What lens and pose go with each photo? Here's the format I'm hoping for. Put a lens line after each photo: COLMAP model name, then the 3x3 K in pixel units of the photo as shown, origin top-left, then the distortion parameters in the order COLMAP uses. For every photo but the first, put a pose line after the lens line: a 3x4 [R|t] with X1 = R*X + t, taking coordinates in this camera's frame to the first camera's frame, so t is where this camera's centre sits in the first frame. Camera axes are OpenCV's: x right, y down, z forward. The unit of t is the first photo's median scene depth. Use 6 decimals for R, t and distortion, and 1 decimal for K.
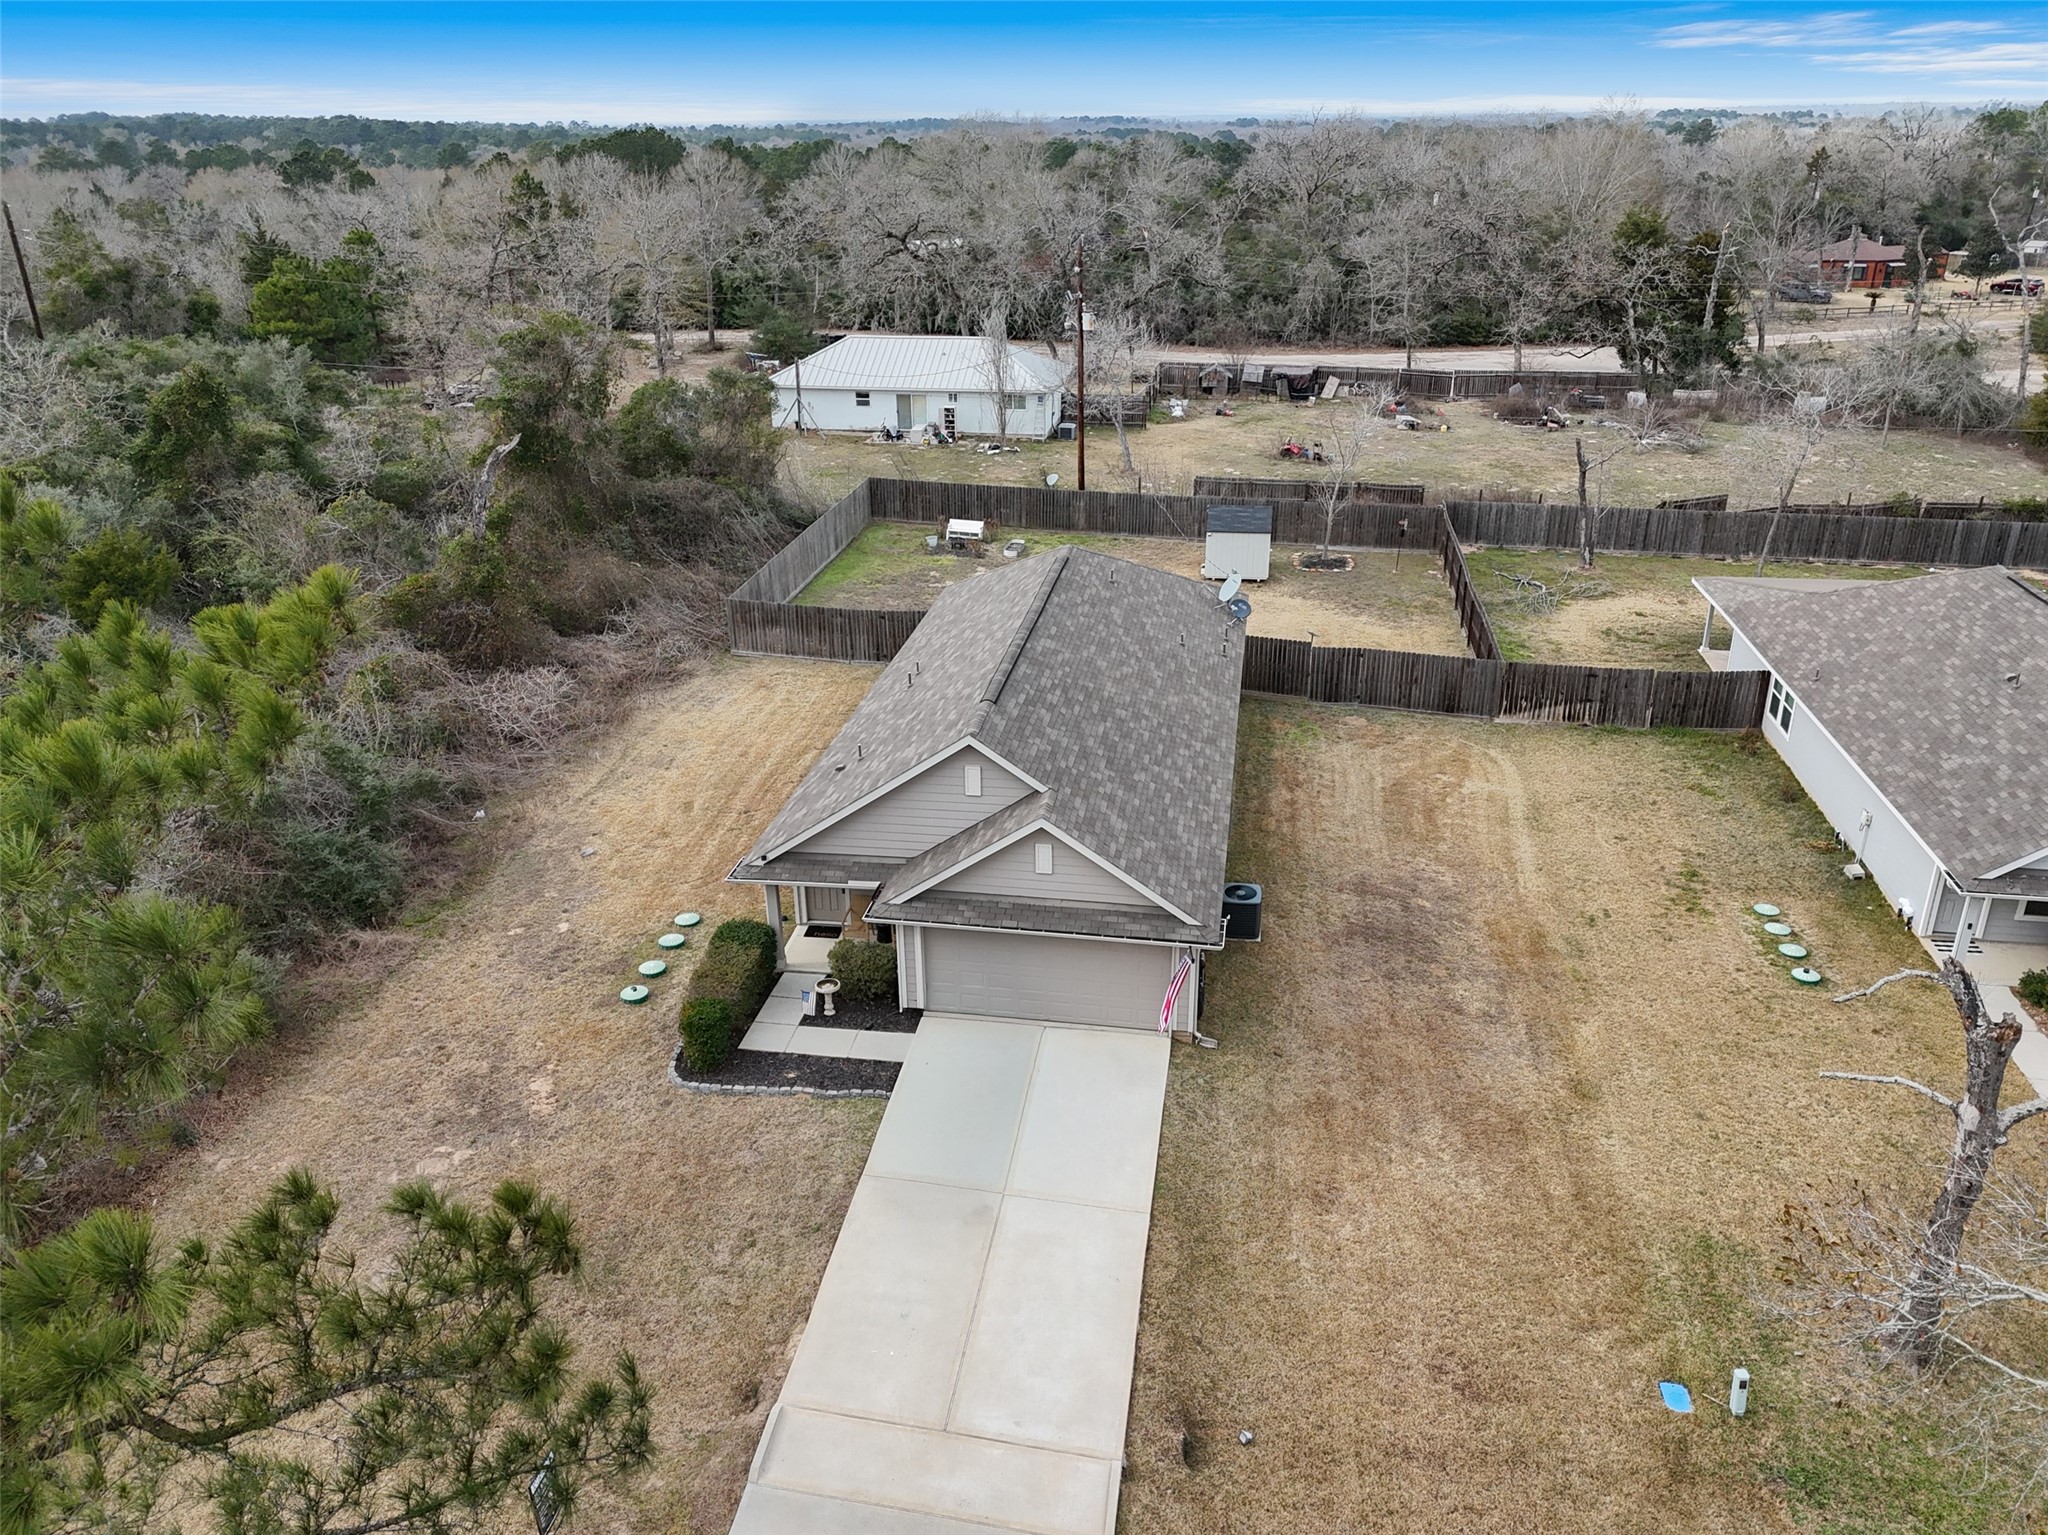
lens RADIAL K [[1505.3, 0, 1024.6], [0, 1505.3, 756.5], [0, 0, 1]] dist [0.078693, -0.073133]
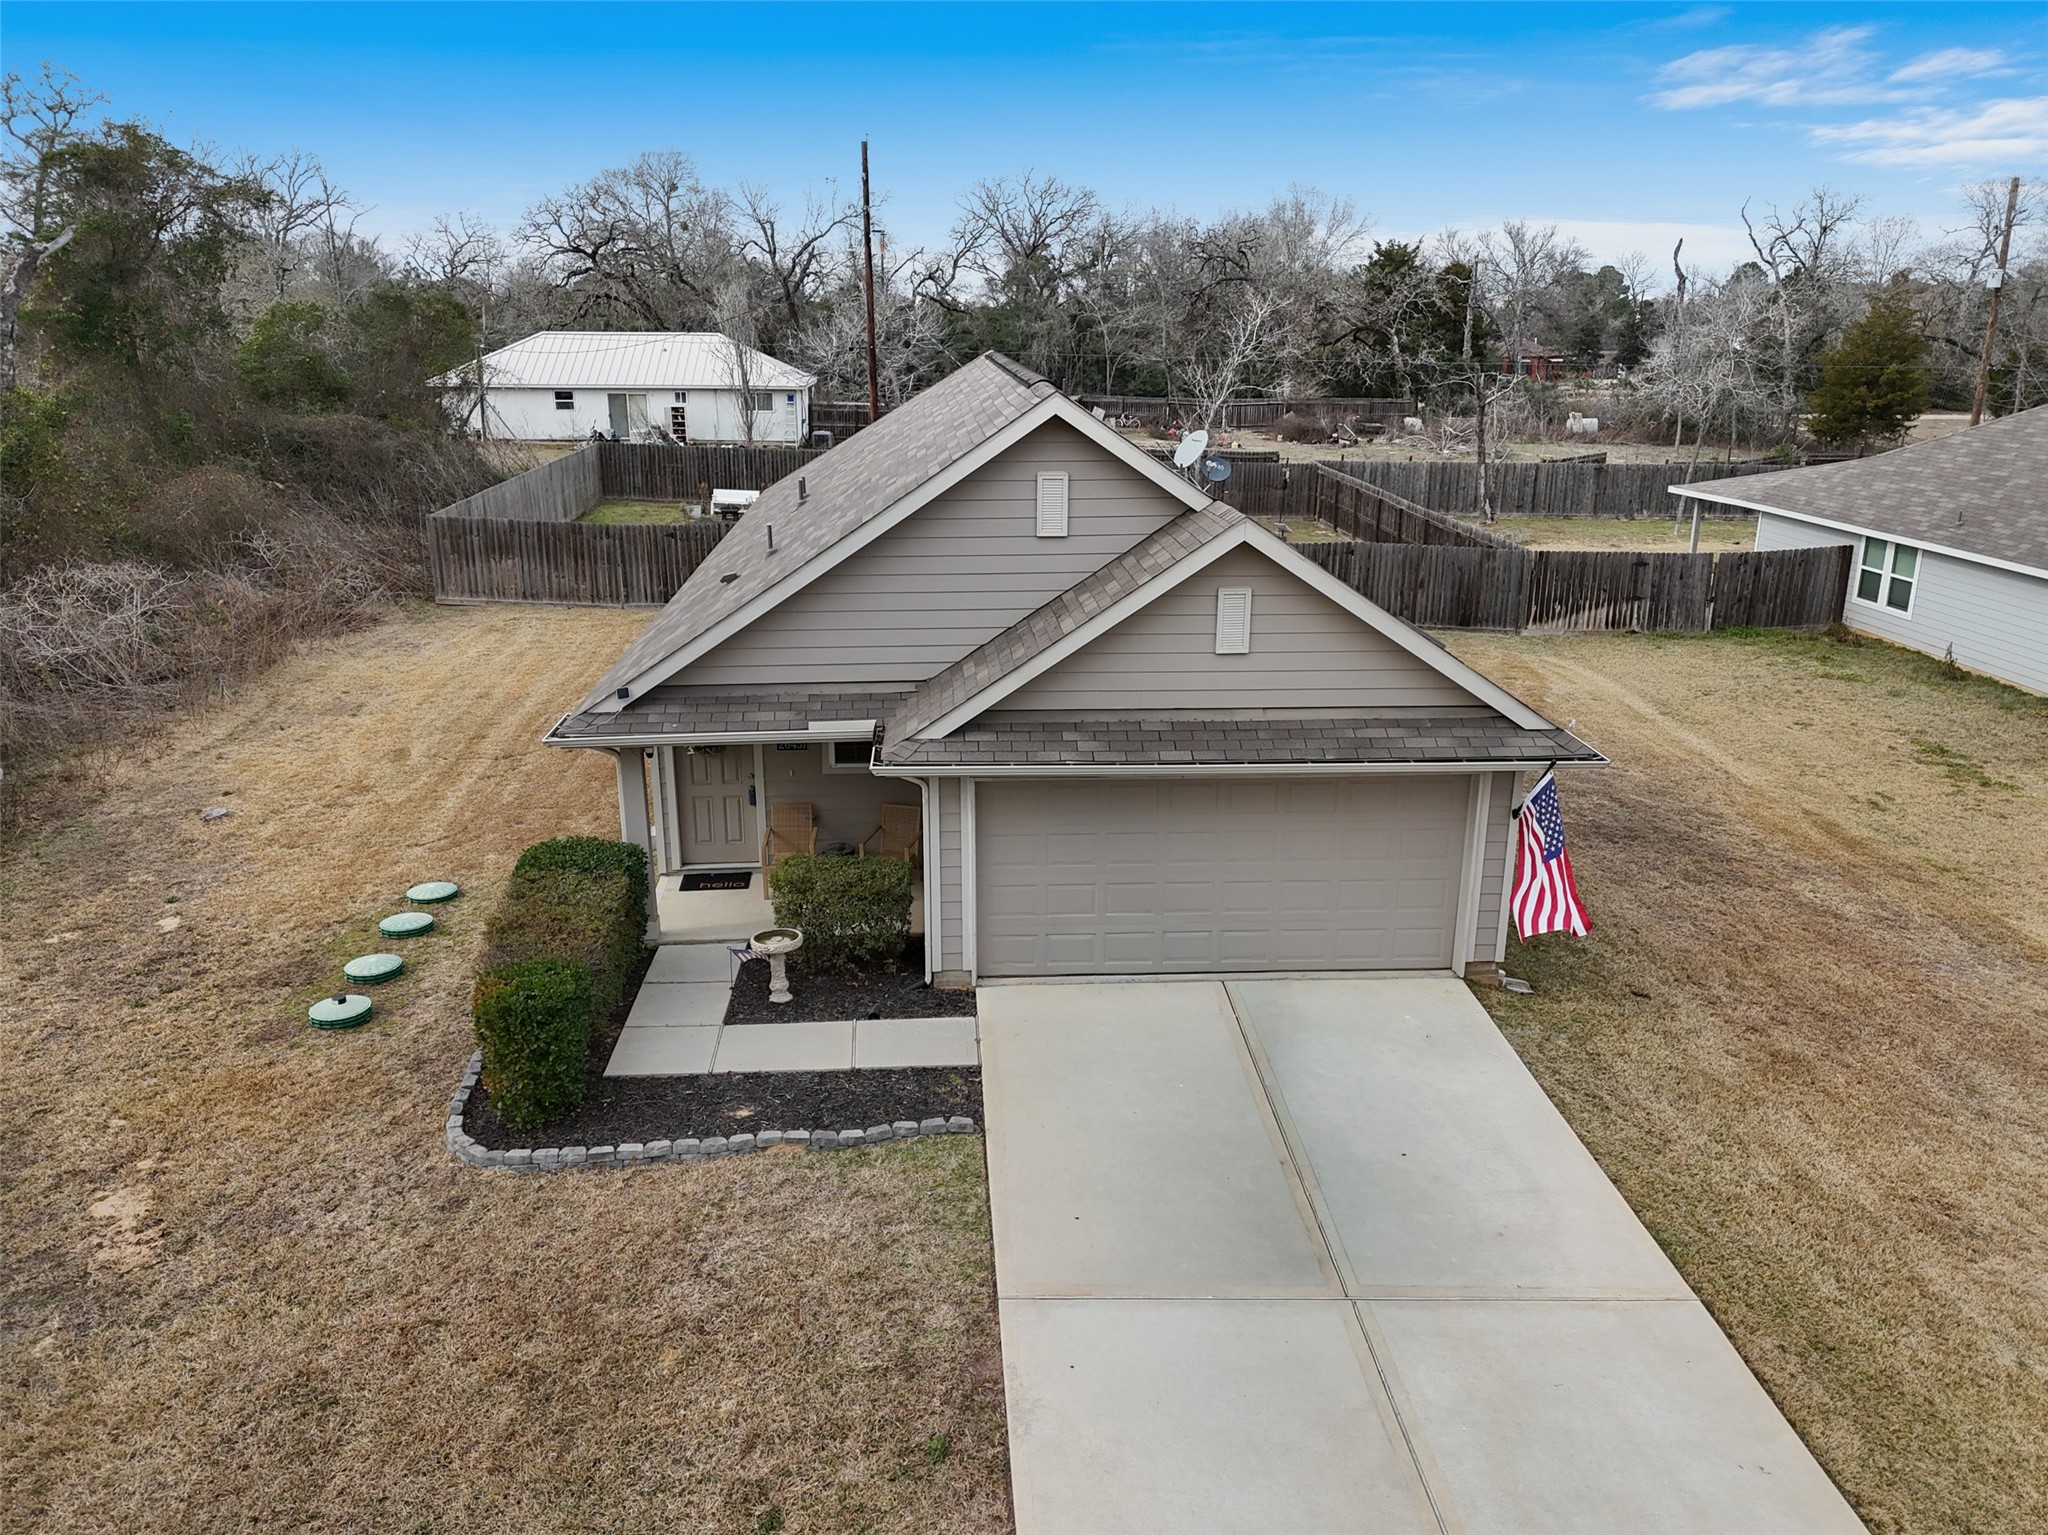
lens RADIAL K [[1505.3, 0, 1024.6], [0, 1505.3, 756.5], [0, 0, 1]] dist [0.078693, -0.073133]
pose [[0.973634, -0.051036, 0.222334, -0.129823], [0.075913, 0.991590, -0.104819, 0.123690], [-0.215115, 0.118933, 0.969320, 0.414171]]
